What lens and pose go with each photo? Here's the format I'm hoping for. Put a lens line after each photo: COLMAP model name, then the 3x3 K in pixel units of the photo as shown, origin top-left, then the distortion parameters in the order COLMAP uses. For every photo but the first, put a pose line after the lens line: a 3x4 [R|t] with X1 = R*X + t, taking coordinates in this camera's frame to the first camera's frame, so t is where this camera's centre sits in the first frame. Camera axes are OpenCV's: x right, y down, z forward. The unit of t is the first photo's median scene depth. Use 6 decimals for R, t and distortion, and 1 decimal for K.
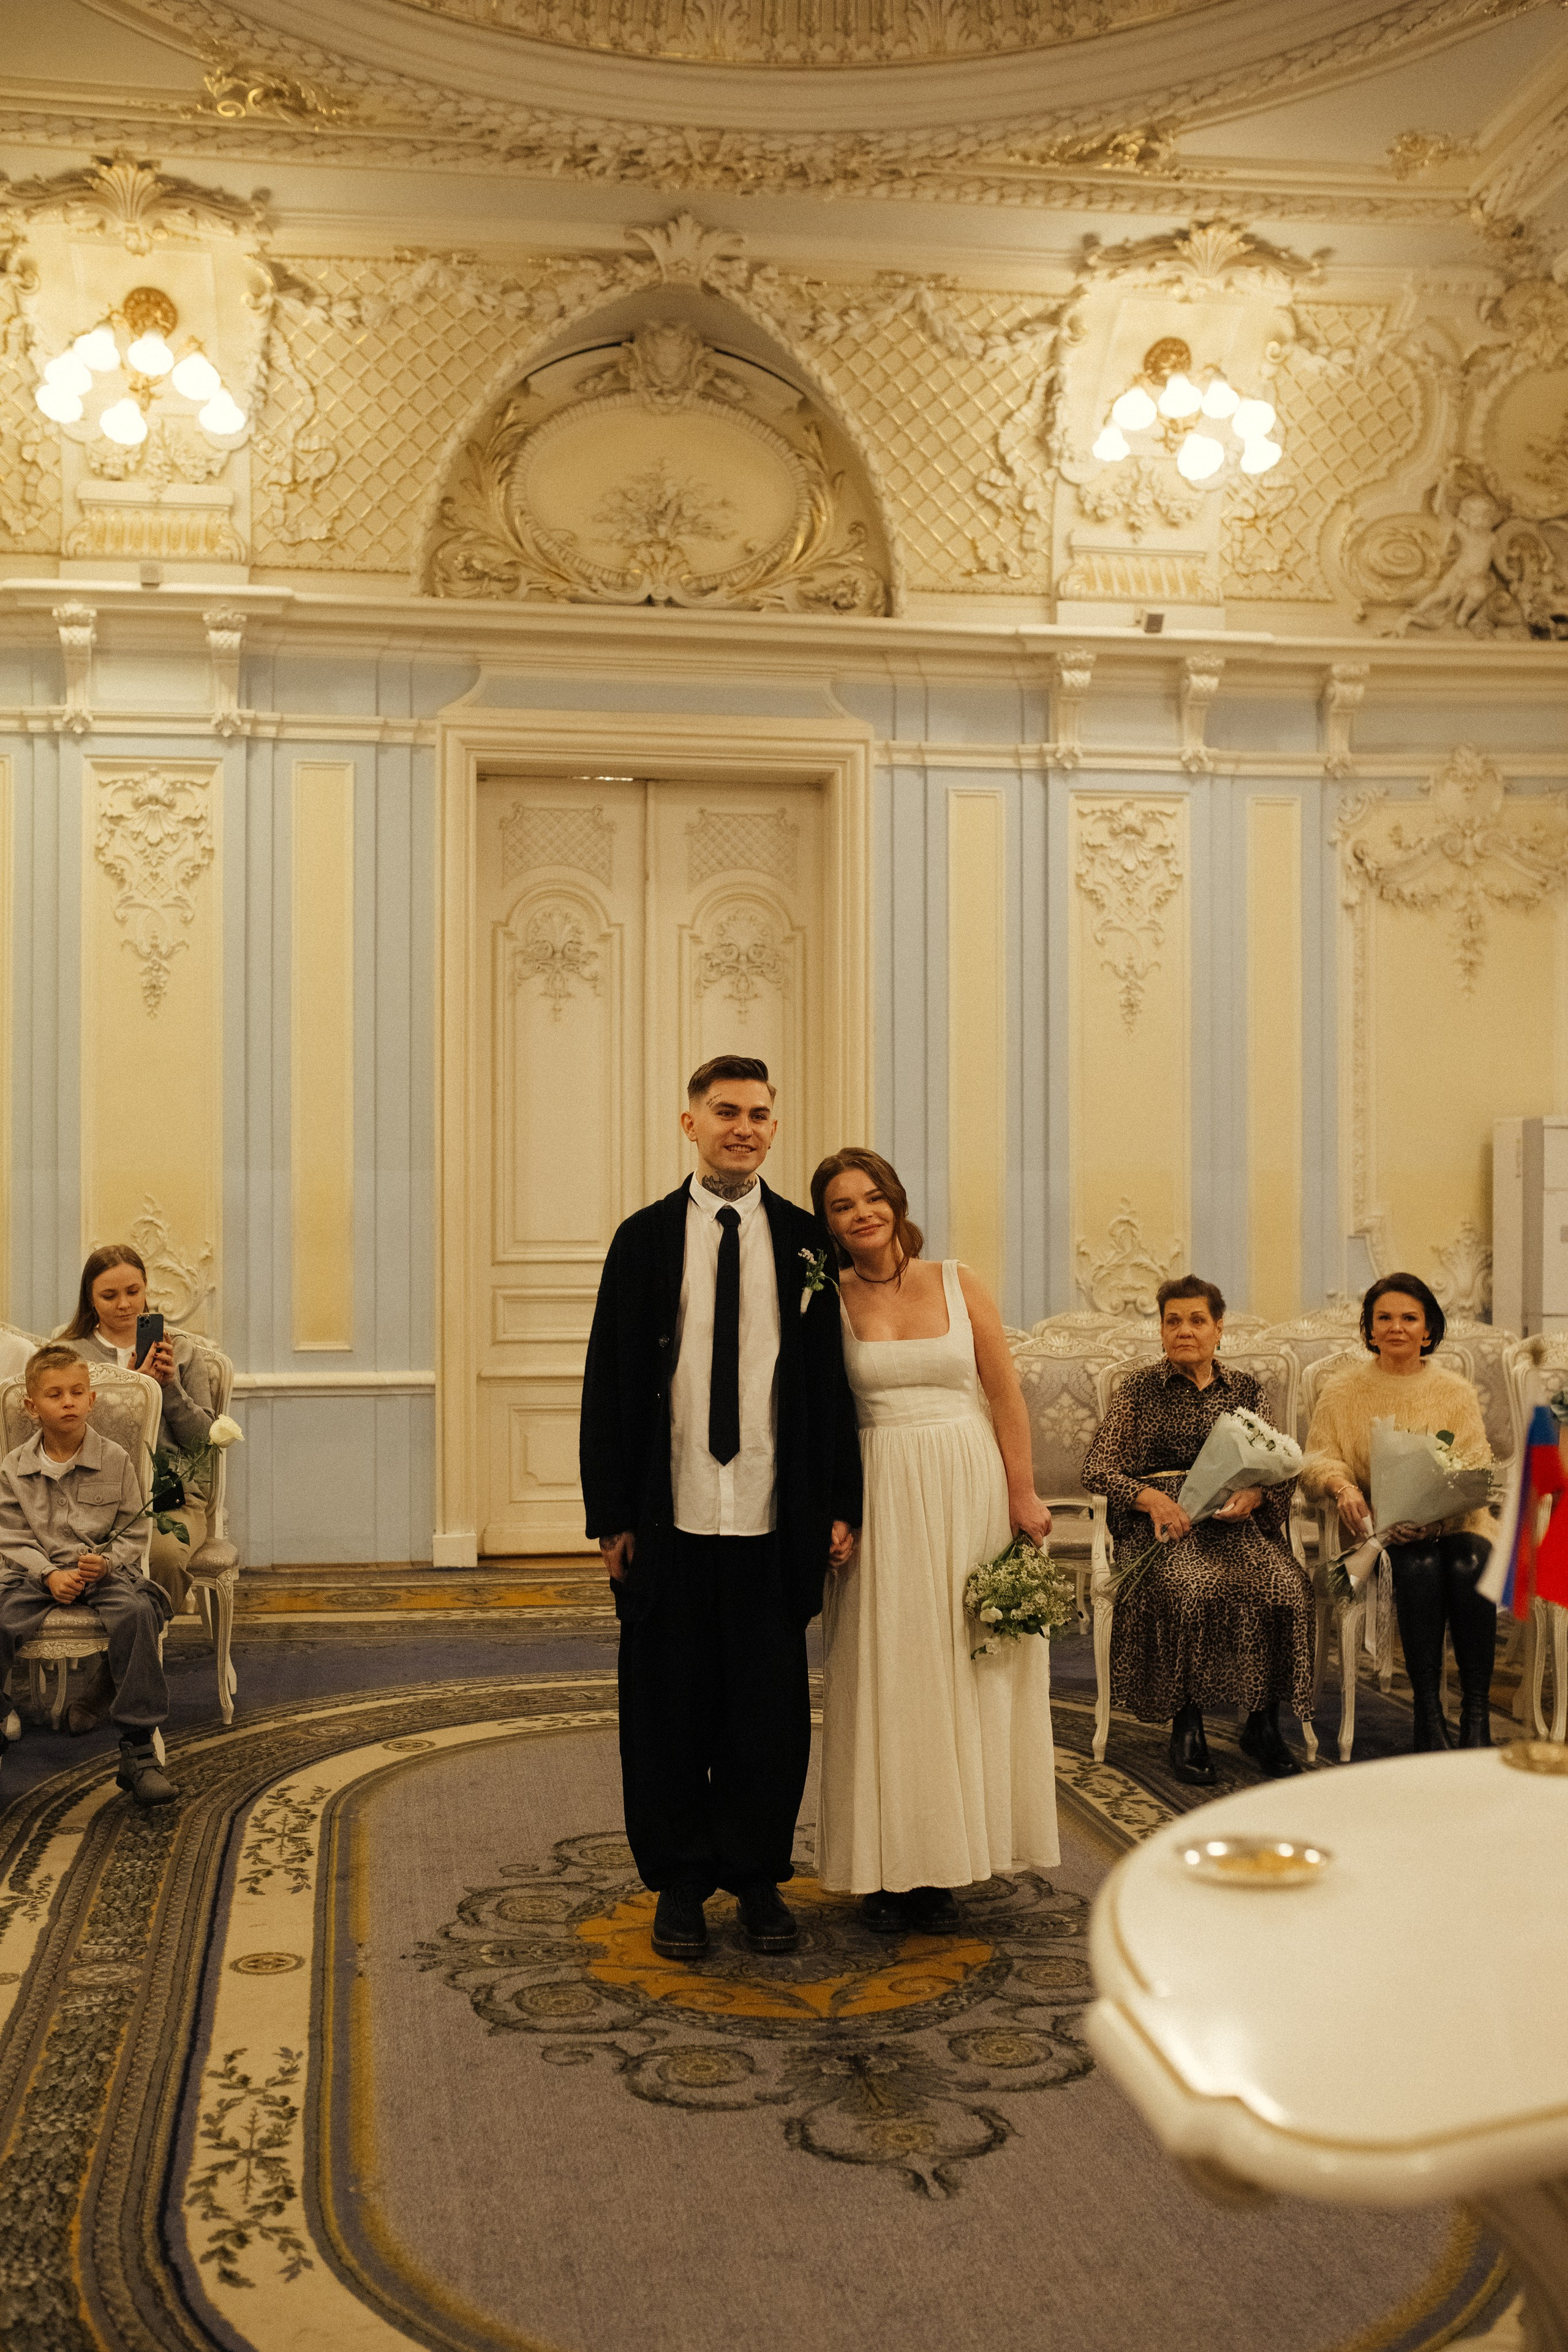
lens RADIAL K [[2277.8, 0, 755.0], [0, 2277.8, 1201.4], [0, 0, 1]] dist [-0.029469, 0.000000]
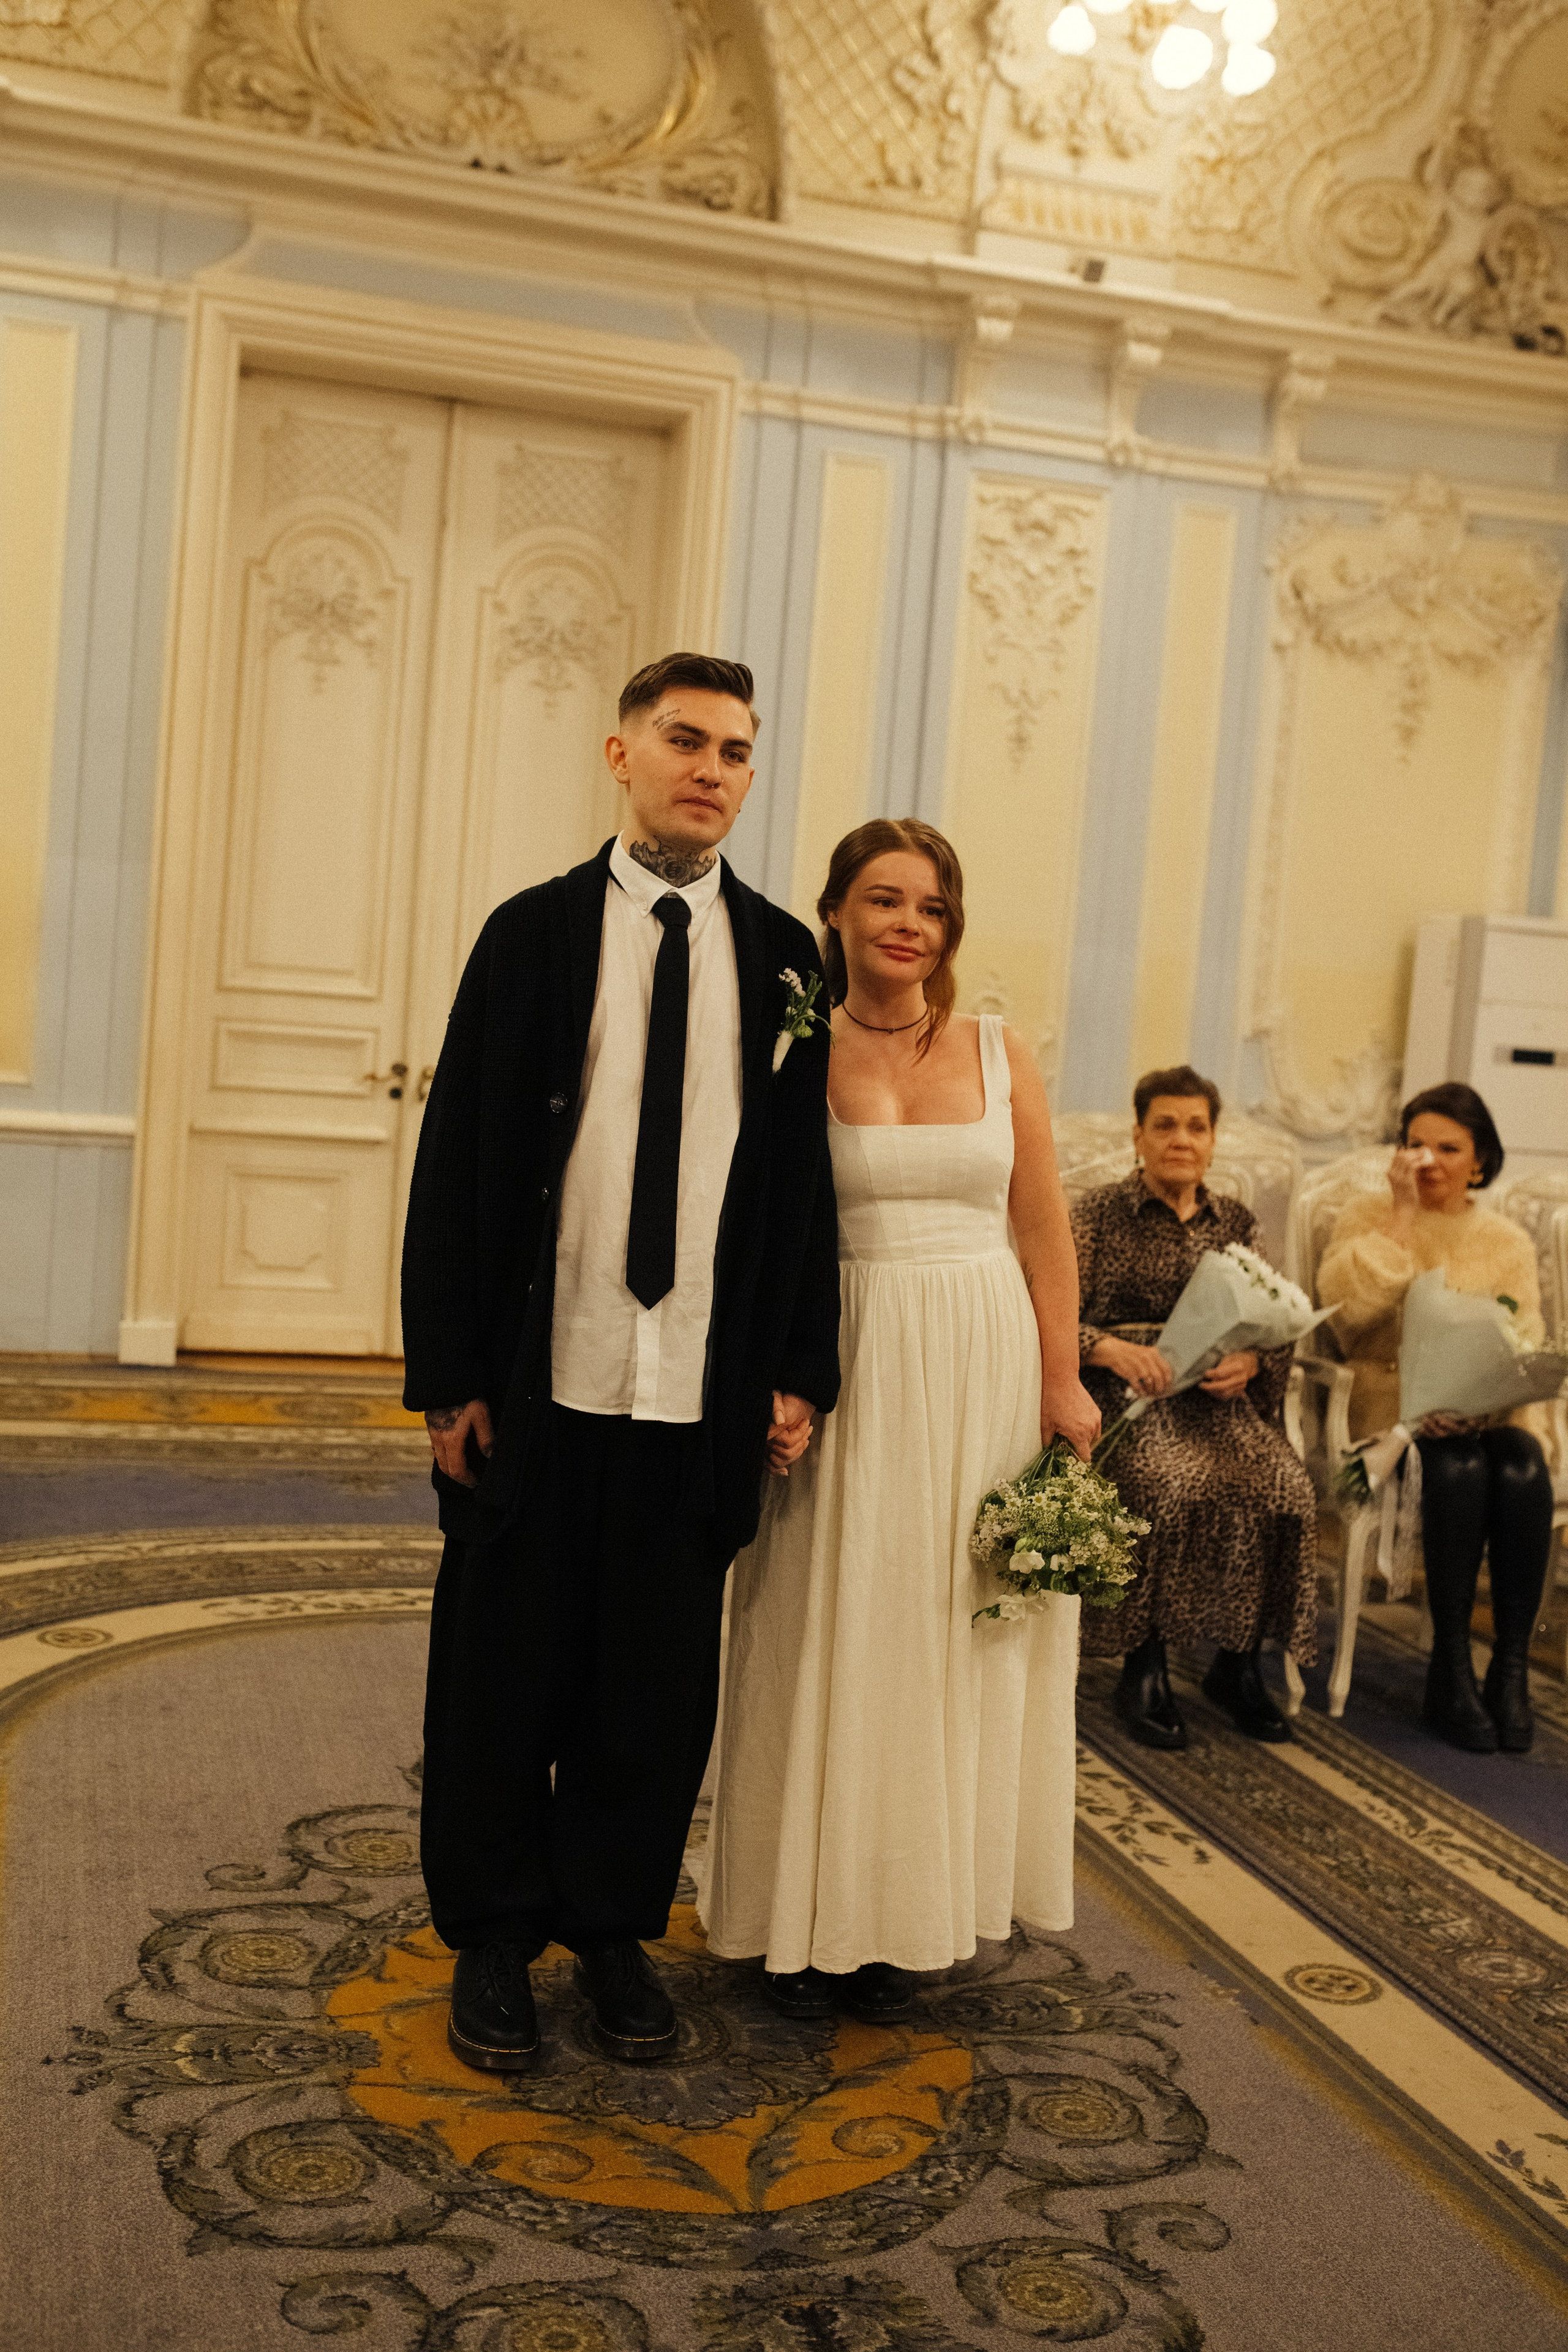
lens RADIAL K [[2277.8, 0, 750.9], [0, 2277.8, 1151.0], [0, 0, 1]] dist [-0.029469, 0.000000]
pose [[0.989012, 0.070165, 0.130123, -0.030175], [-0.079654, 0.994417, 0.069212, 0.013638], [-0.124540, -0.078816, 0.989079, 0.184670]]
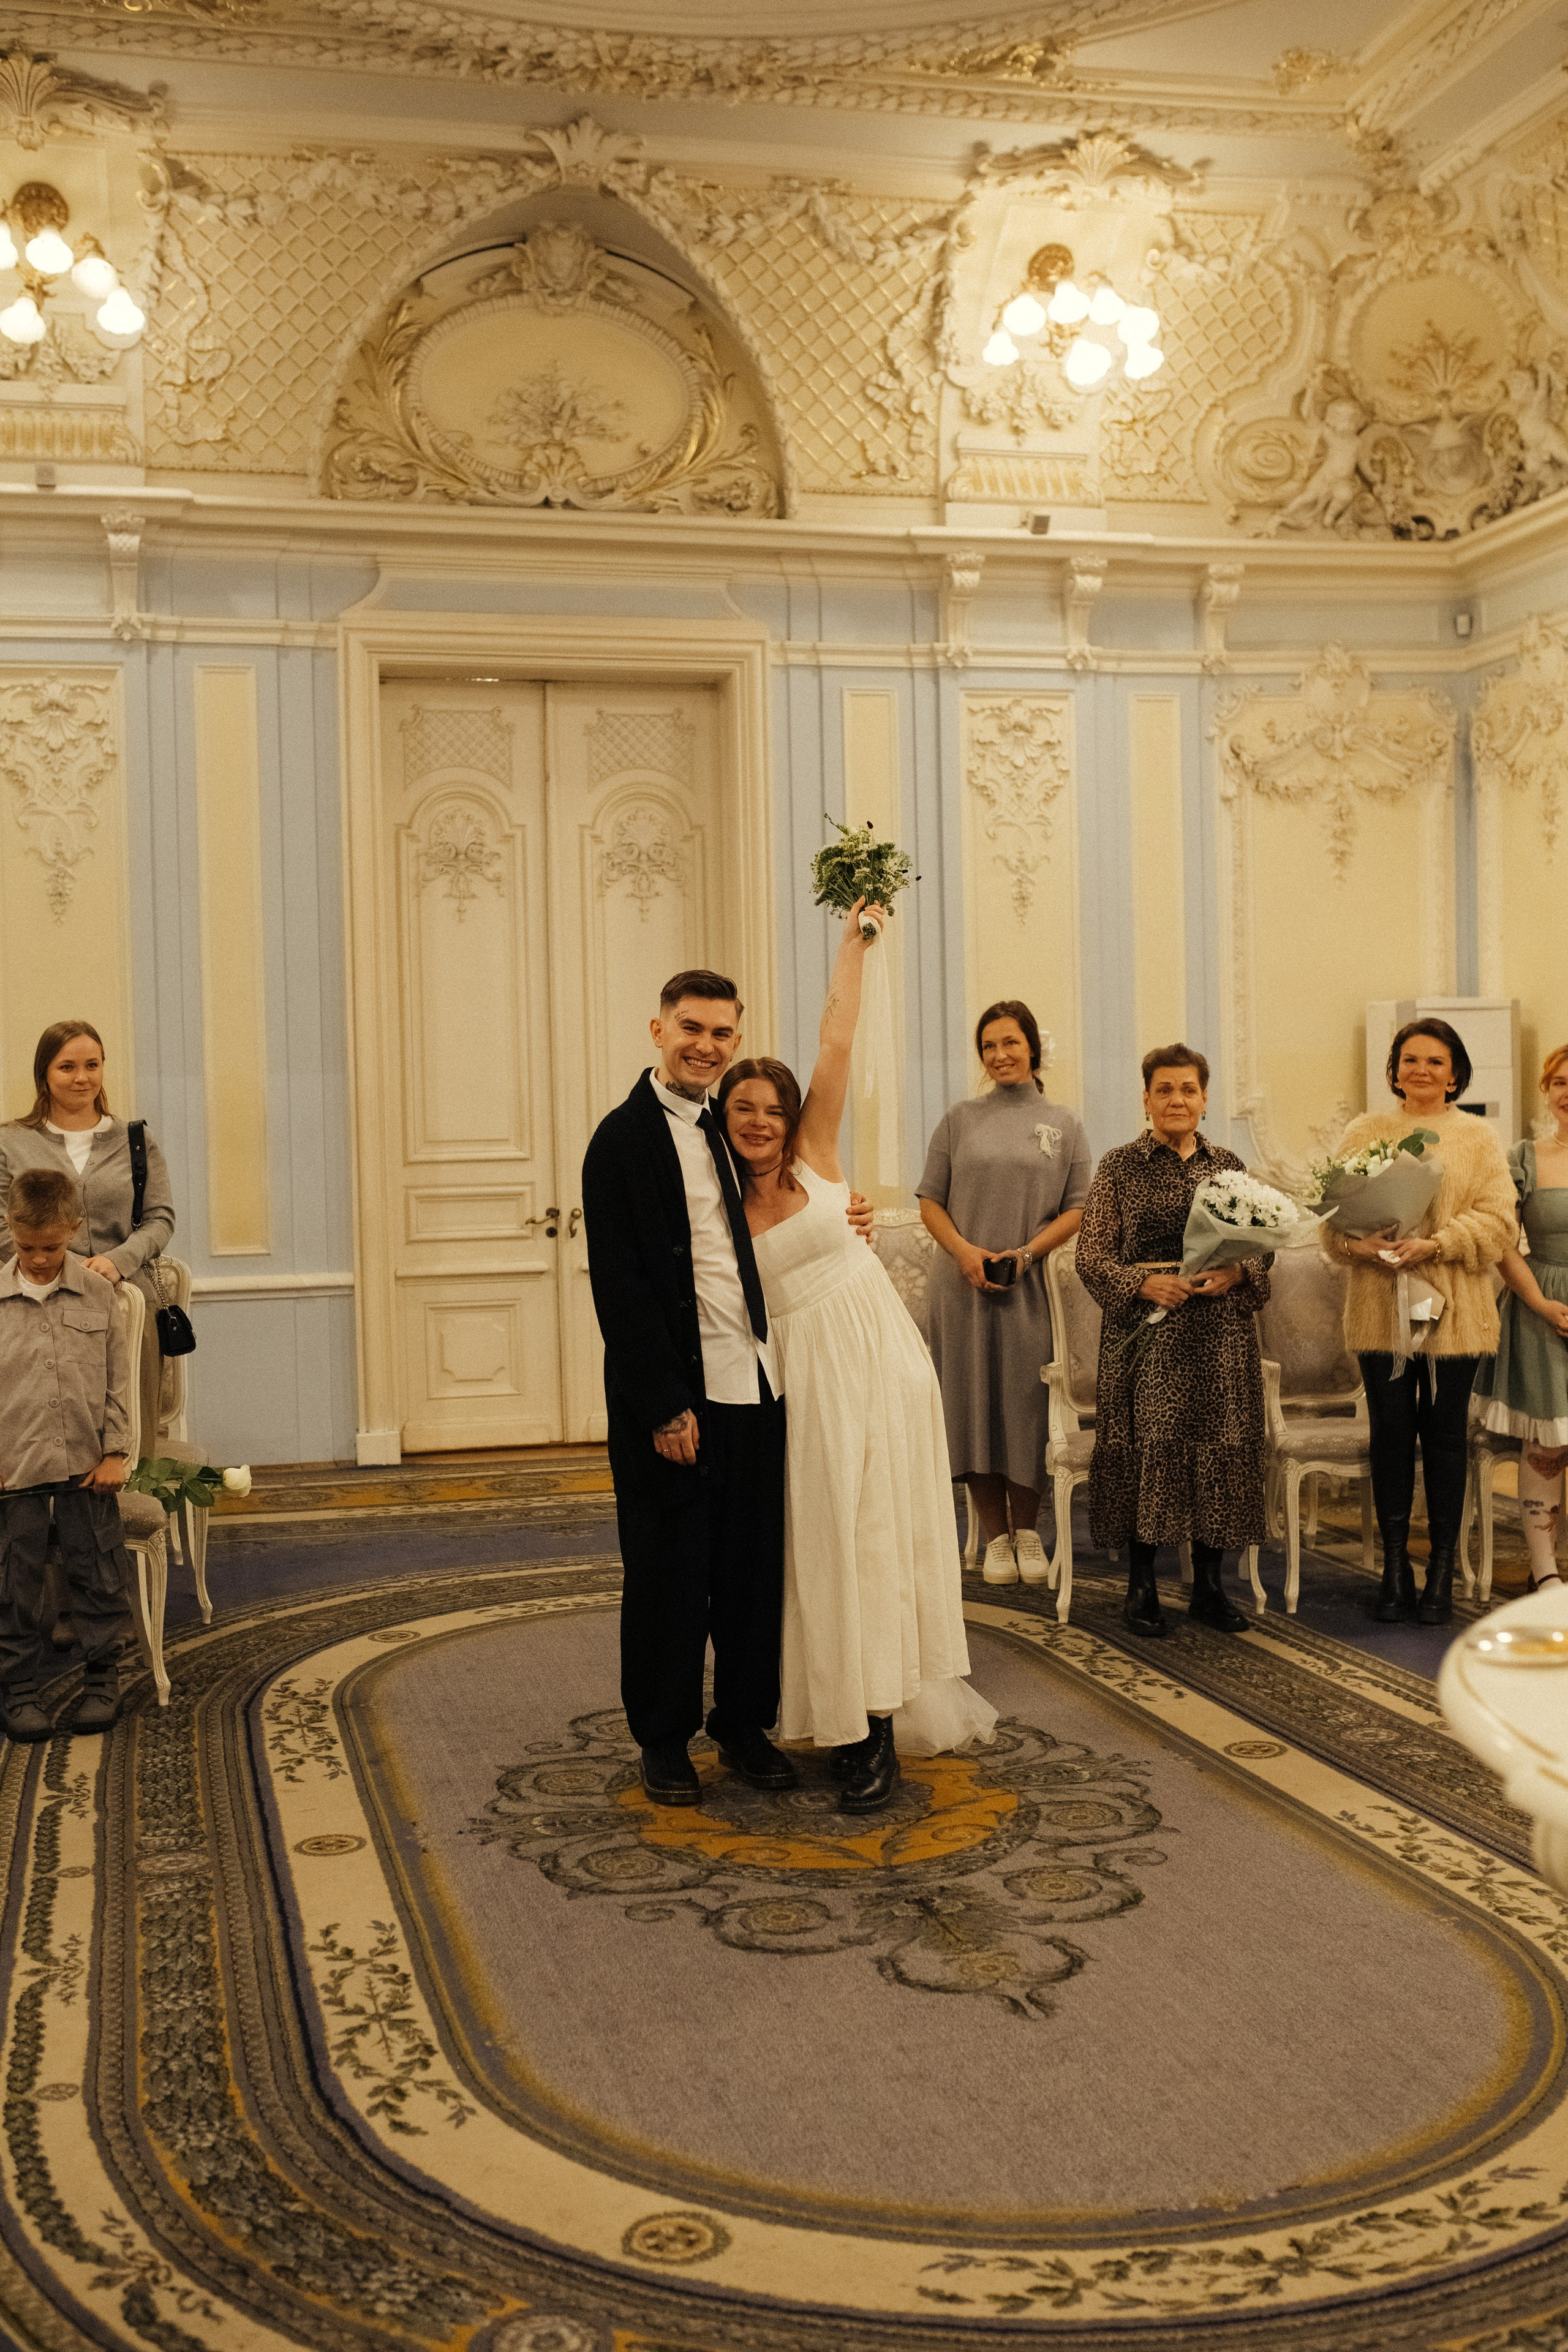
lens RADIAL K [[2277.8, 0, 756.5], [0, 2277.8, 1160.7], [0, 0, 1]] dist [-0.029469, 0.000000]
pose [[0.995747, -0.024339, 0.088854, -0.050269], [0.021774, 0.999321, 0.029719, -0.000793], [-0.089517, -0.027658, 0.995601, -0.017859]]
